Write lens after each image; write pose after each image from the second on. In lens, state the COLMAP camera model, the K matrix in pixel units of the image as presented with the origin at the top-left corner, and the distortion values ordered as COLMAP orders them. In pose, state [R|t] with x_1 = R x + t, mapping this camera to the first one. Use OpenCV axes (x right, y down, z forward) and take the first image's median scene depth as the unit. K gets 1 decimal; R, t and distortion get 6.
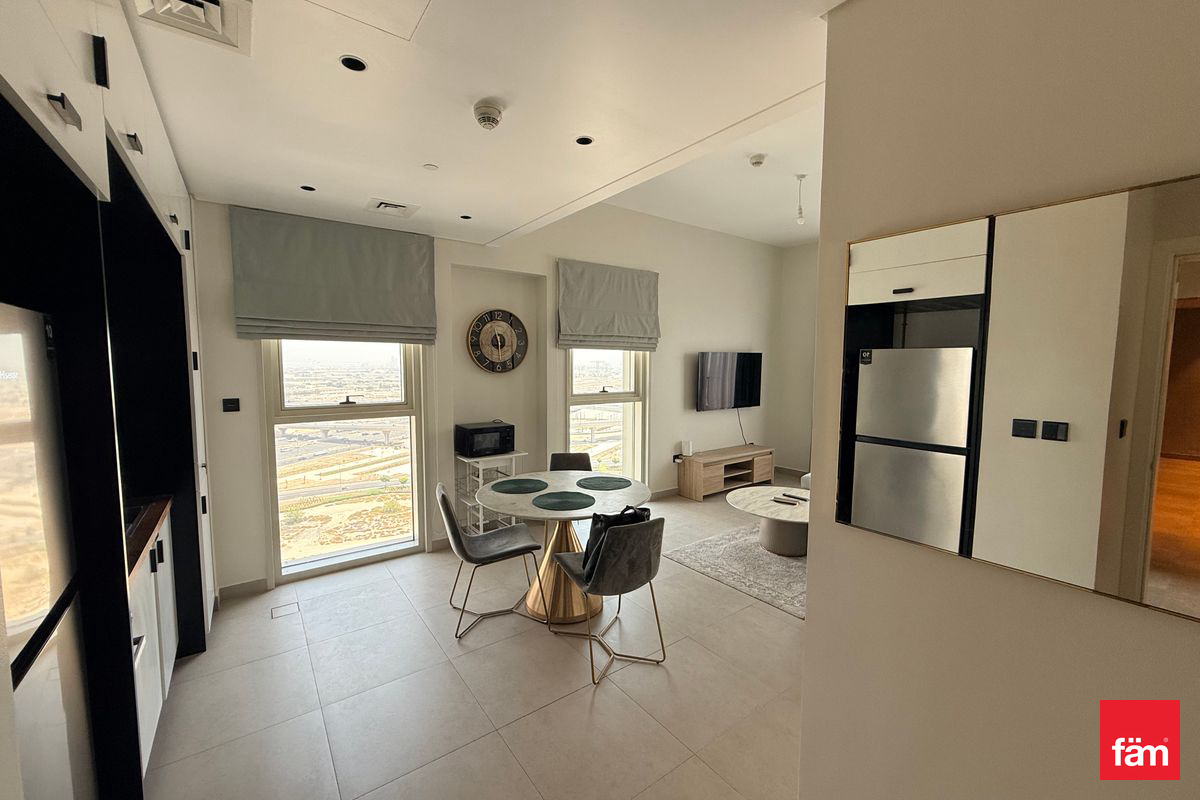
lens RADIAL K [[477.7, 0, 600.0], [0, 477.7, 400.0], [0, 0, 1]] dist [-0.001438, -0.000106]
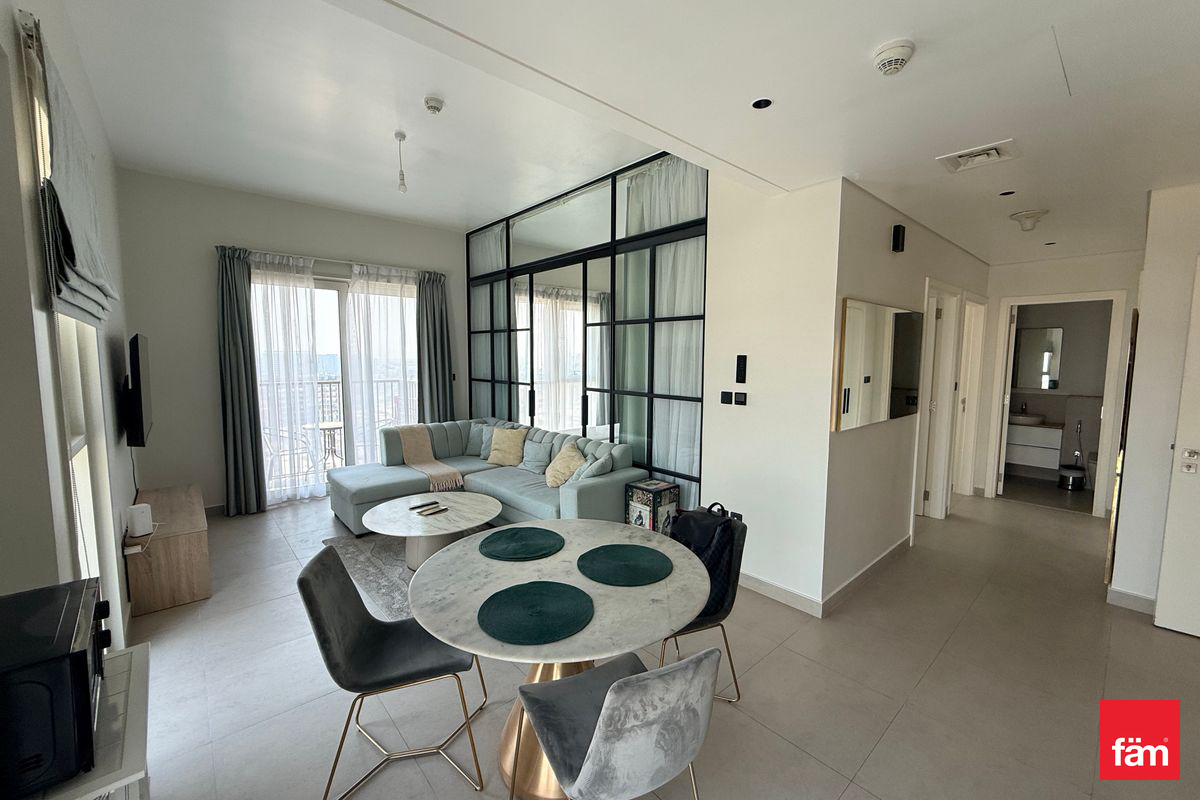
lens RADIAL K [[477.7, 0, 600.0], [0, 477.7, 400.0], [0, 0, 1]] dist [-0.001438, -0.000106]
pose [[-0.091892, -0.096958, 0.991037, -0.464599], [0.076534, 0.991617, 0.104111, -0.056170], [-0.992823, 0.085415, -0.083701, 0.705263]]
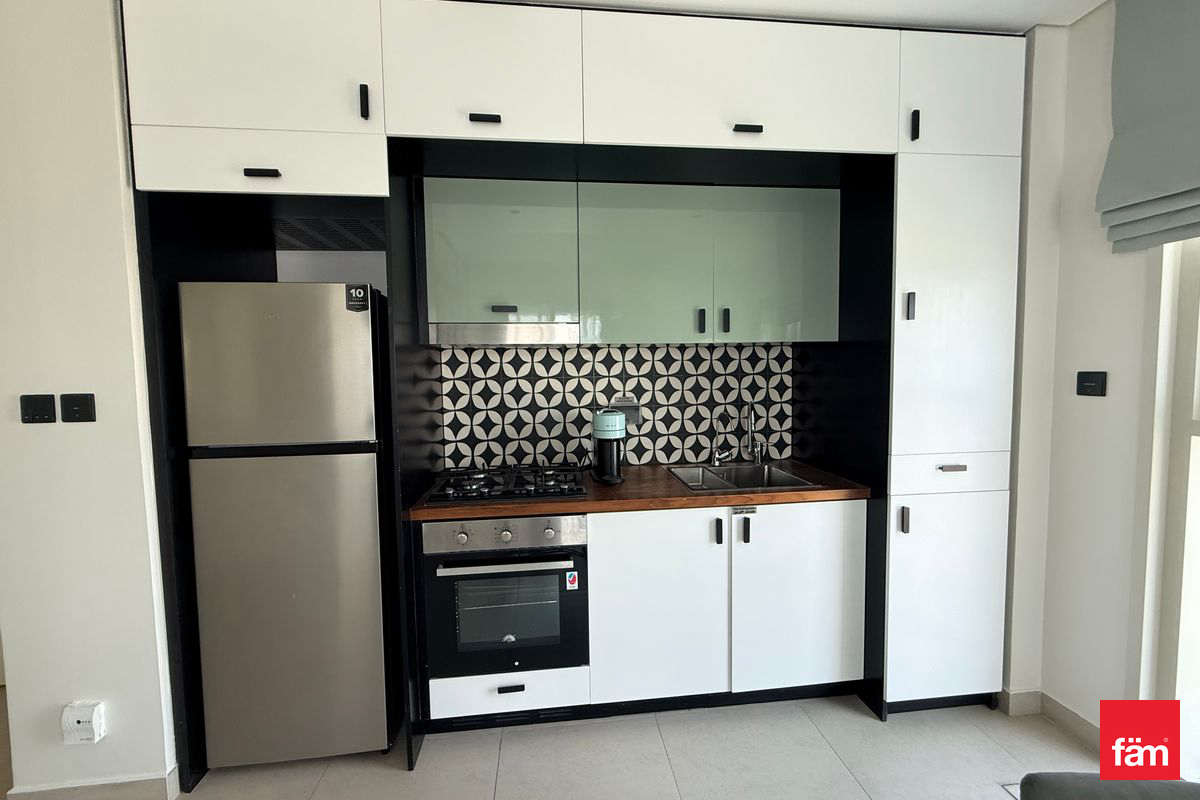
lens RADIAL K [[477.7, 0, 600.0], [0, 477.7, 400.0], [0, 0, 1]] dist [-0.001438, -0.000106]
pose [[-0.500009, 0.059282, -0.863989, -0.022719], [-0.055549, 0.993404, 0.100309, 0.004805], [0.864237, 0.098149, -0.493418, 0.569771]]
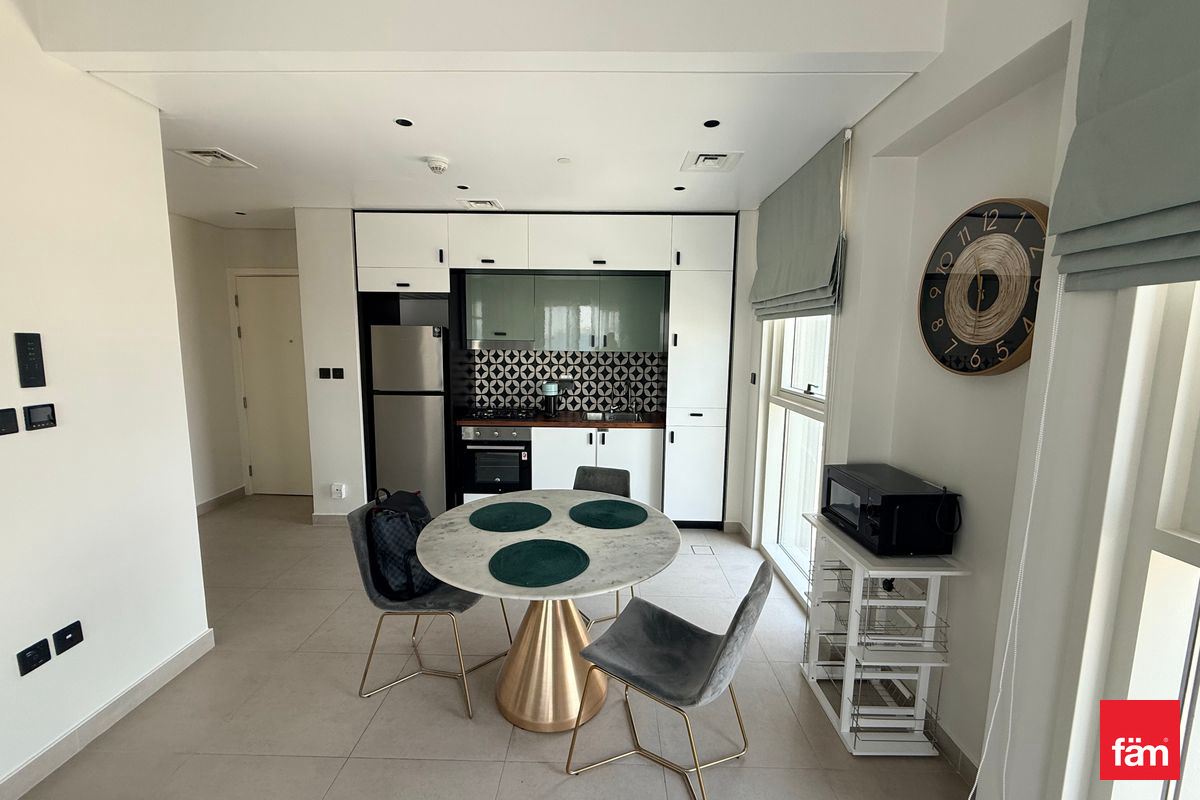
lens RADIAL K [[477.7, 0, 600.0], [0, 477.7, 400.0], [0, 0, 1]] dist [-0.001438, -0.000106]
pose [[-0.605357, 0.089931, -0.790857, 0.288897], [-0.078346, 0.982039, 0.171640, -0.079815], [0.792089, 0.165864, -0.587439, 1.016115]]
